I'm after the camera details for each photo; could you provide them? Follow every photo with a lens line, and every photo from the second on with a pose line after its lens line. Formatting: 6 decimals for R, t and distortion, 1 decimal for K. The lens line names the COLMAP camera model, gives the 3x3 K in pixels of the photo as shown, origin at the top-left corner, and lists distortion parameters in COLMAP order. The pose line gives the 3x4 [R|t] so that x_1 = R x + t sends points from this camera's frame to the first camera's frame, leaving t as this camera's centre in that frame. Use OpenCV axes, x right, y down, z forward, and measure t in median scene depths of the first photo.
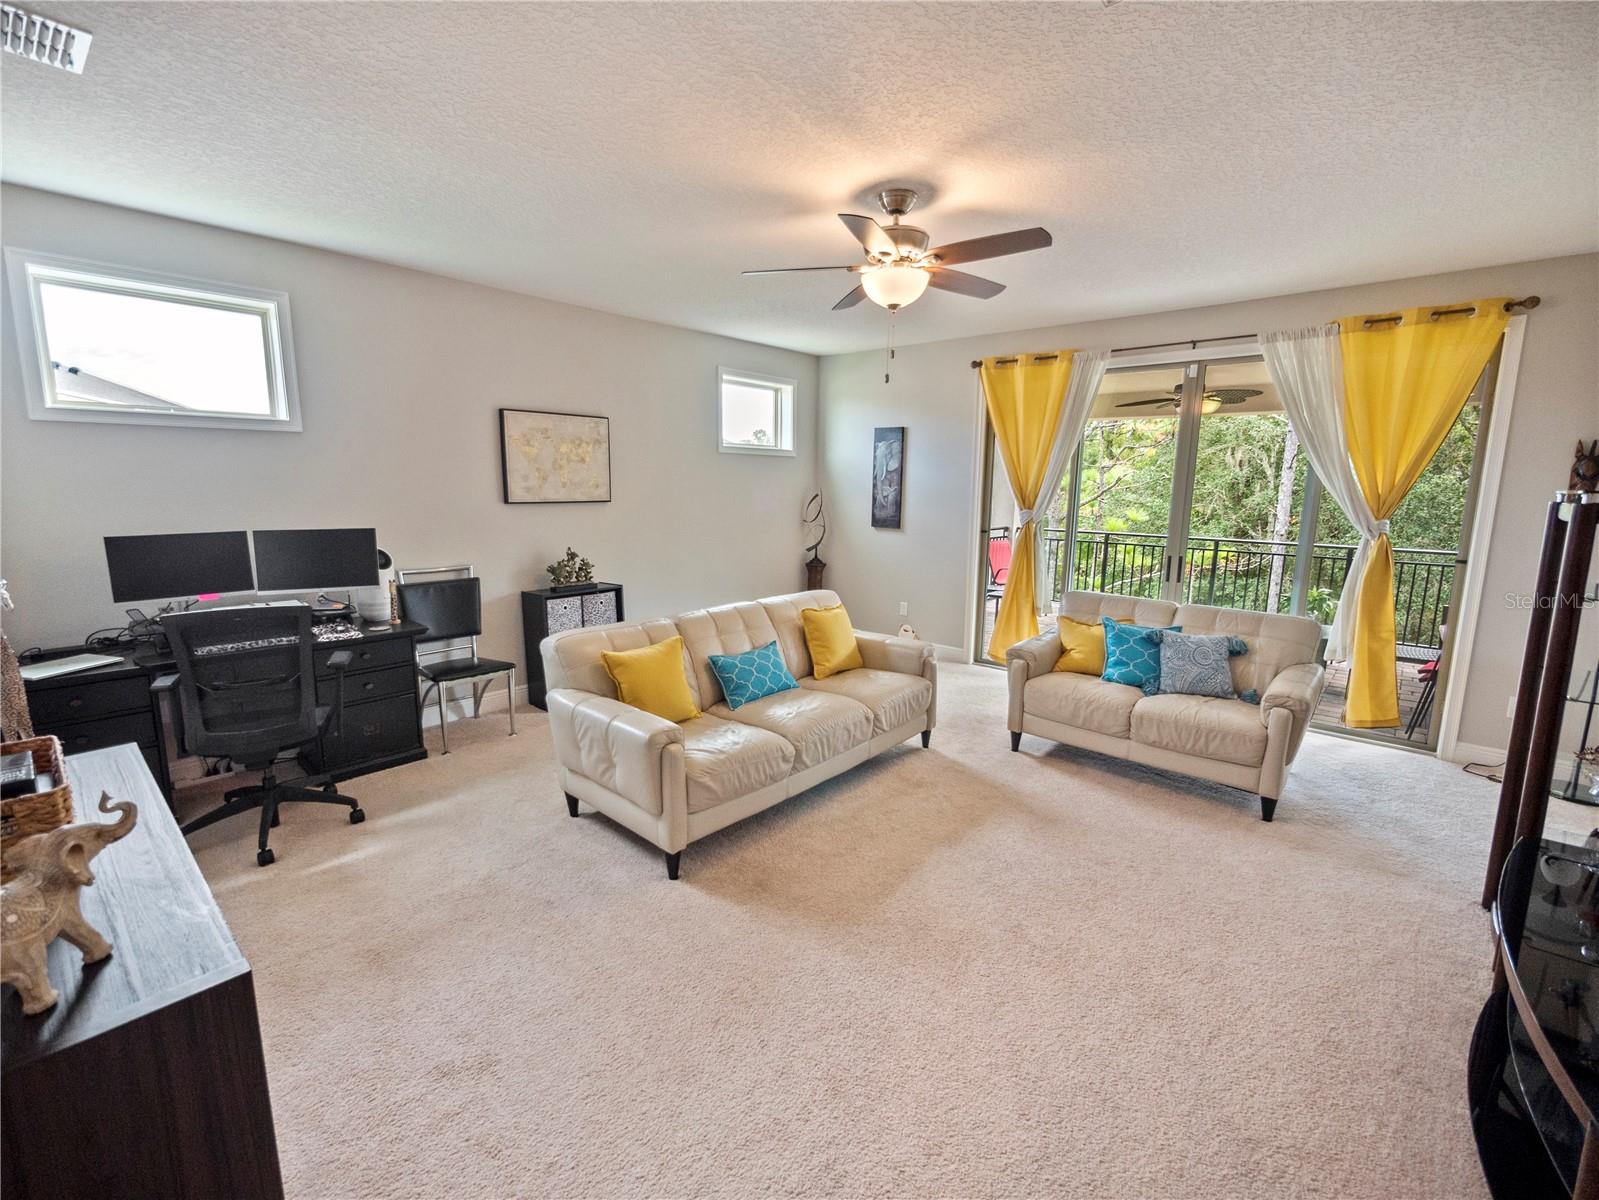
lens RADIAL K [[696.2, 0, 795.2], [0, 696.2, 591.0], [0, 0, 1]] dist [-0.000551, 0.000030]
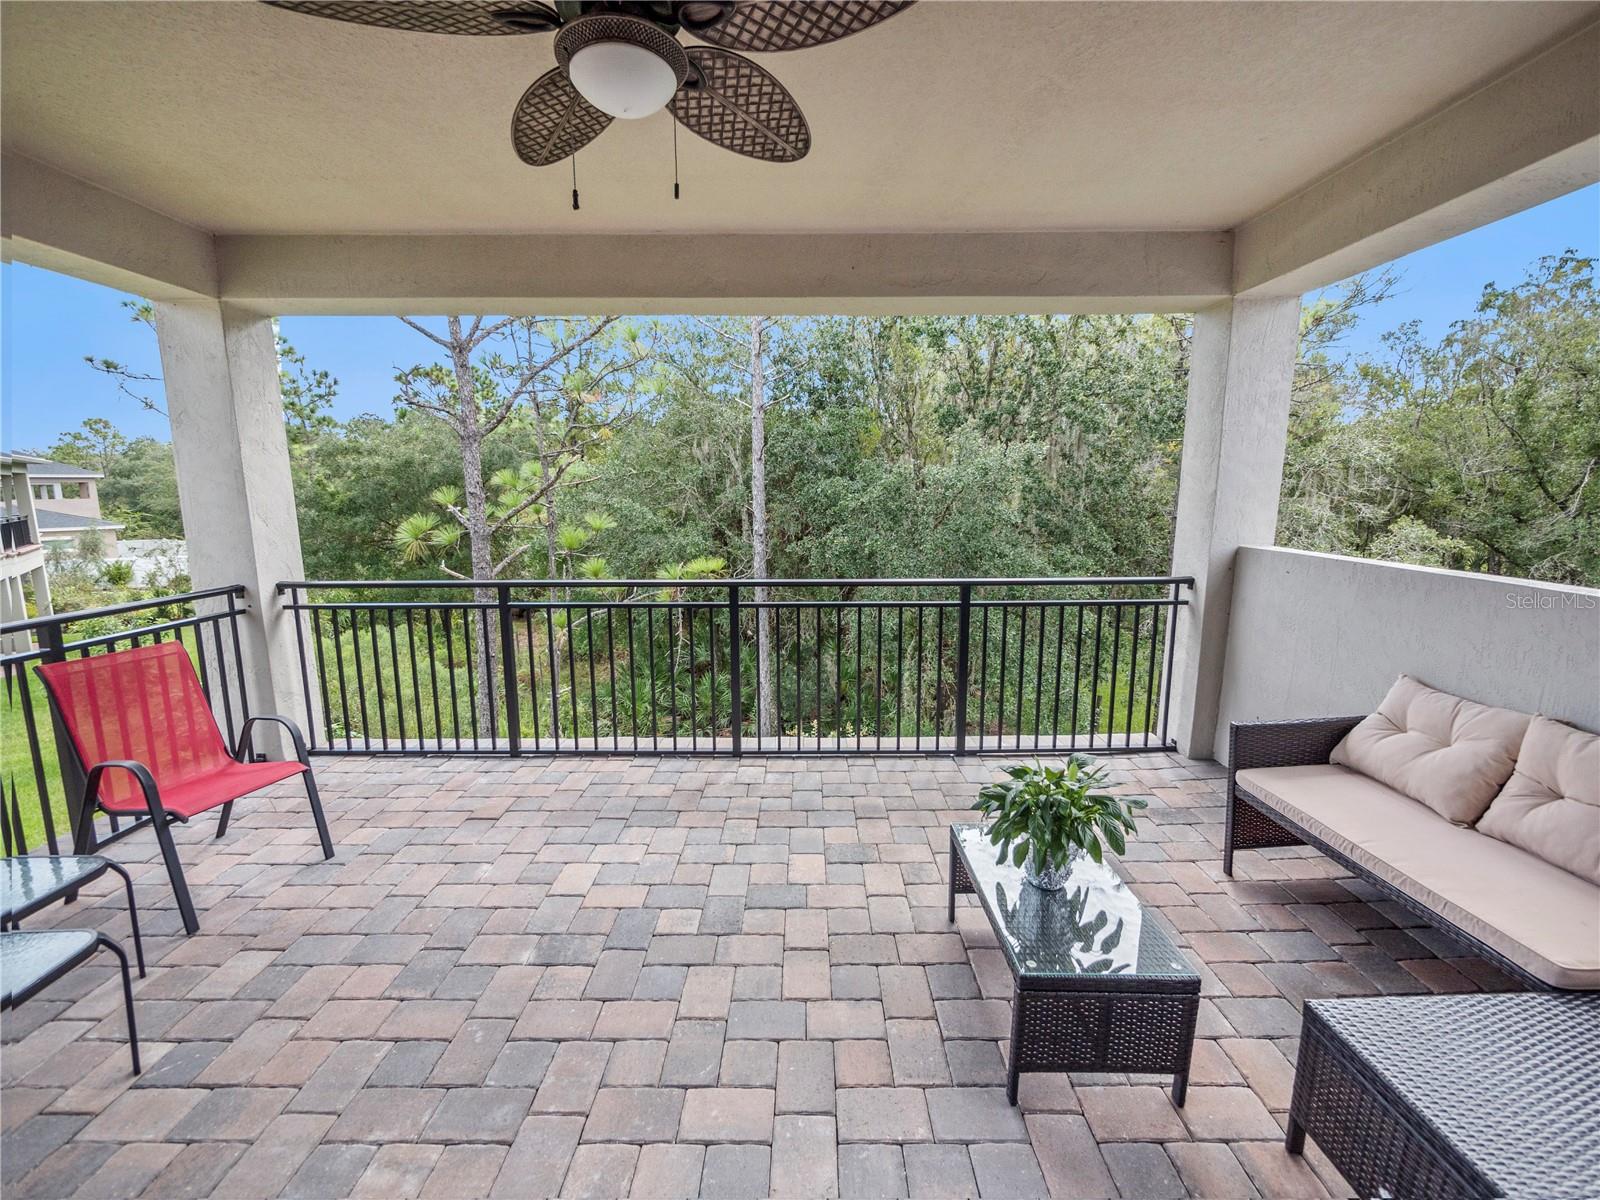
lens RADIAL K [[696.6, 0, 795.7], [0, 696.6, 591.0], [0, 0, 1]] dist [-0.000551, 0.000030]
pose [[0.763836, -0.110541, 0.635873, 0.148210], [0.112166, 0.992967, 0.037880, -0.035241], [-0.635589, 0.042389, 0.770863, 0.264362]]
